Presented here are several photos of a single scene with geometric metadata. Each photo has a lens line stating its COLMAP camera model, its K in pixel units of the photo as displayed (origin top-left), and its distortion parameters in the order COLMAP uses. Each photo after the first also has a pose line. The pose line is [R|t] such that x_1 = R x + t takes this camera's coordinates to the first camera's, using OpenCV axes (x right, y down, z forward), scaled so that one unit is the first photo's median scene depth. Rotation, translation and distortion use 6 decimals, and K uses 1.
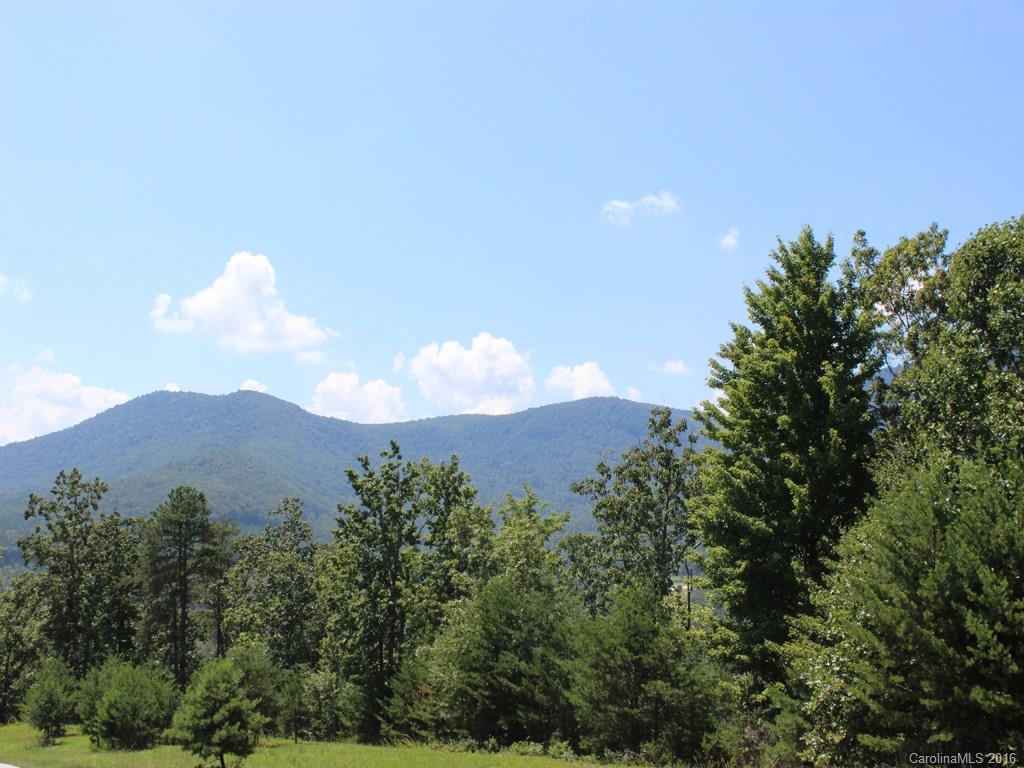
lens RADIAL K [[1167.2, 0, 496.4], [0, 1167.2, 406.5], [0, 0, 1]] dist [-0.141567, 0.204402]
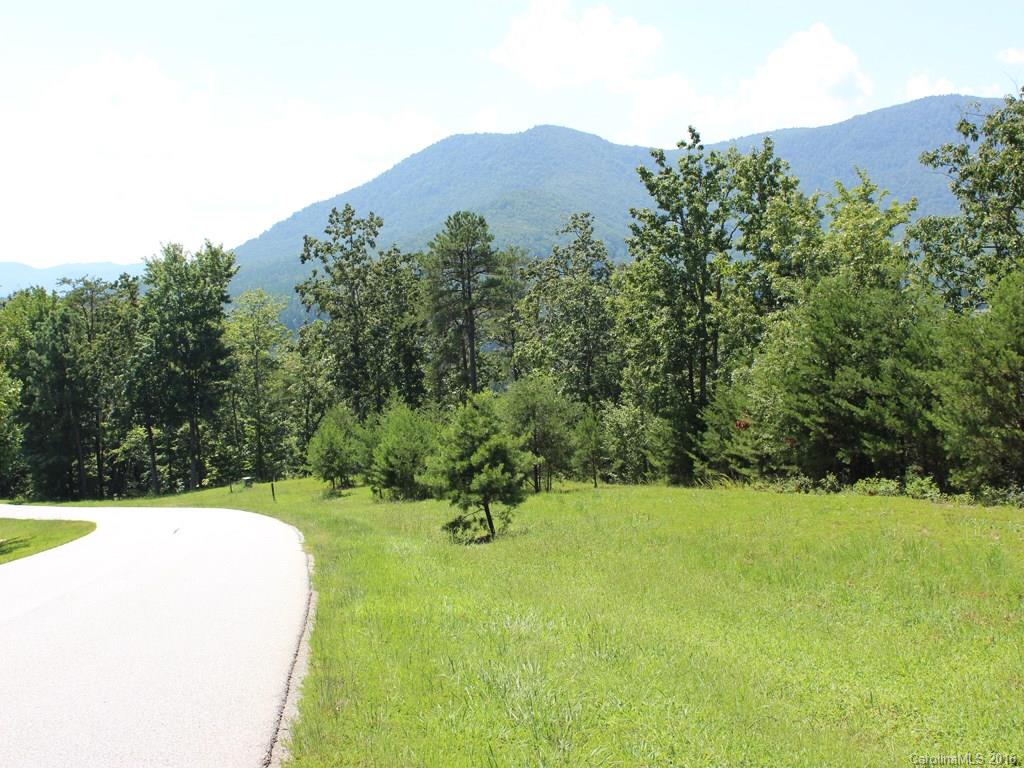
lens RADIAL K [[1197.0, 0, 494.6], [0, 1197.0, 415.1], [0, 0, 1]] dist [-0.096164, 0.104236]
pose [[0.962229, -0.034017, -0.270107, -0.002751], [0.093413, 0.973183, 0.210212, 0.038361], [0.255713, -0.227503, 0.939603, 0.130381]]
